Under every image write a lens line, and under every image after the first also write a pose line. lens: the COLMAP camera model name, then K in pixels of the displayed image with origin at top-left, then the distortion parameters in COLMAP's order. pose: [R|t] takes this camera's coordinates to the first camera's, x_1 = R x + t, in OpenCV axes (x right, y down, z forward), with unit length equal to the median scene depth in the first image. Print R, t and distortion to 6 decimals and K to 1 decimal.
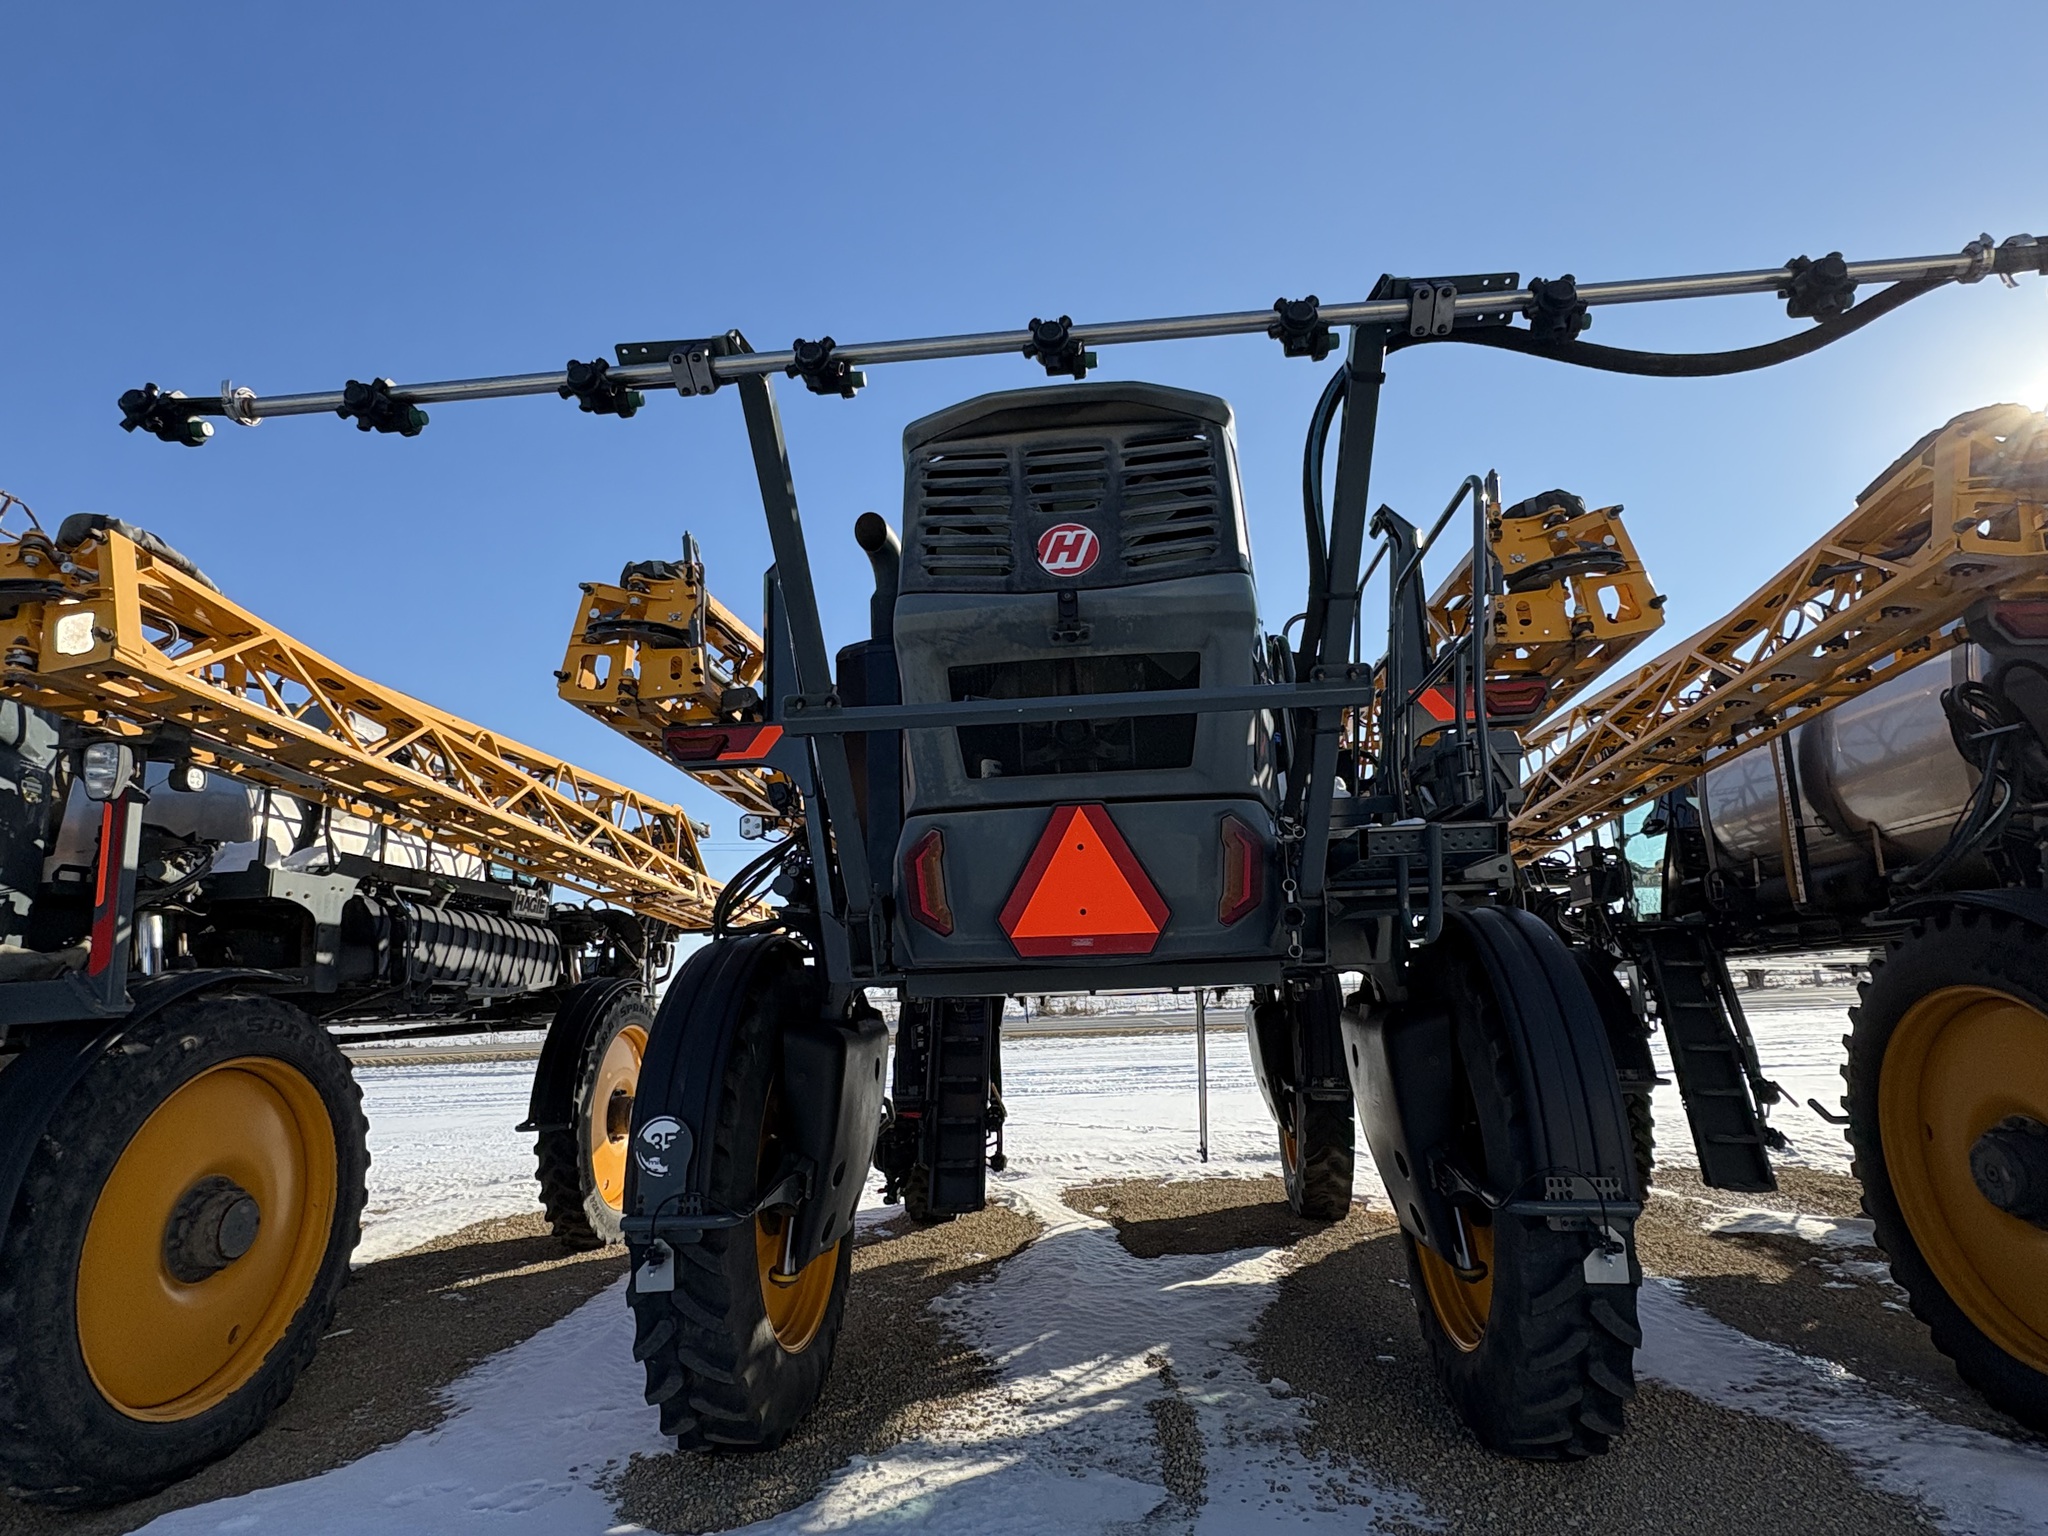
lens RADIAL K [[1099.7, 0, 1024.3], [0, 1099.7, 770.8], [0, 0, 1]] dist [-0.002981, 0.000436]
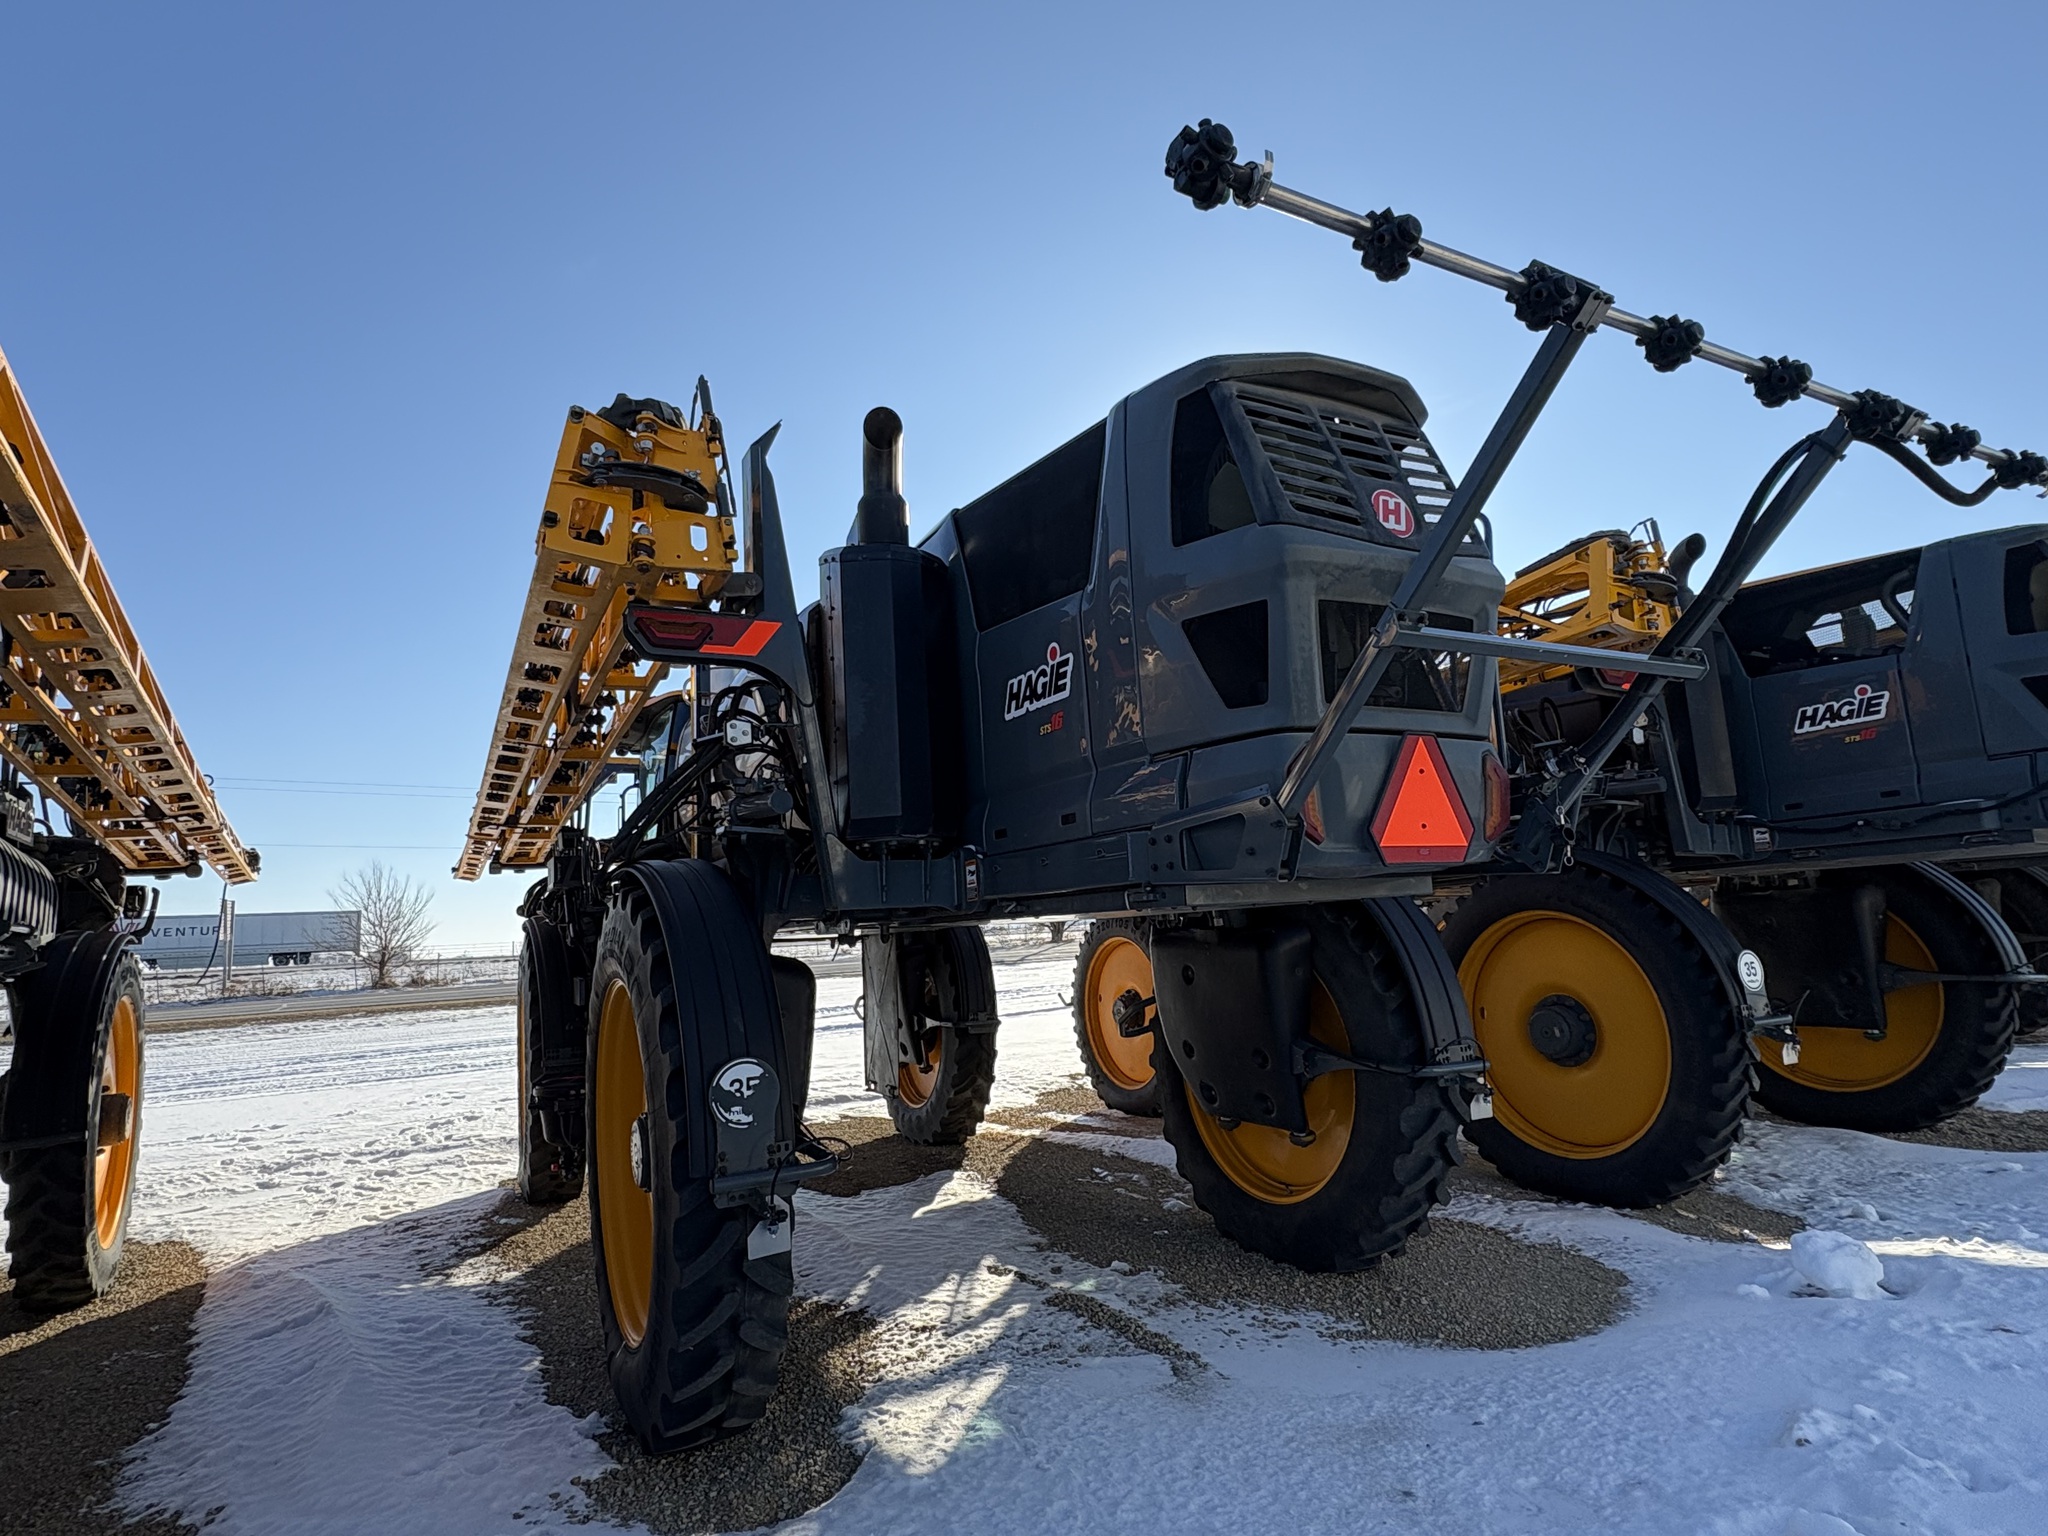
lens RADIAL K [[1099.7, 0, 1021.4], [0, 1099.7, 773.0], [0, 0, 1]] dist [-0.002981, 0.000436]
pose [[0.824942, 0.068557, 0.561045, -0.608624], [-0.086541, 0.996233, 0.005511, 0.064465], [-0.558554, -0.053099, 0.827767, 0.169444]]
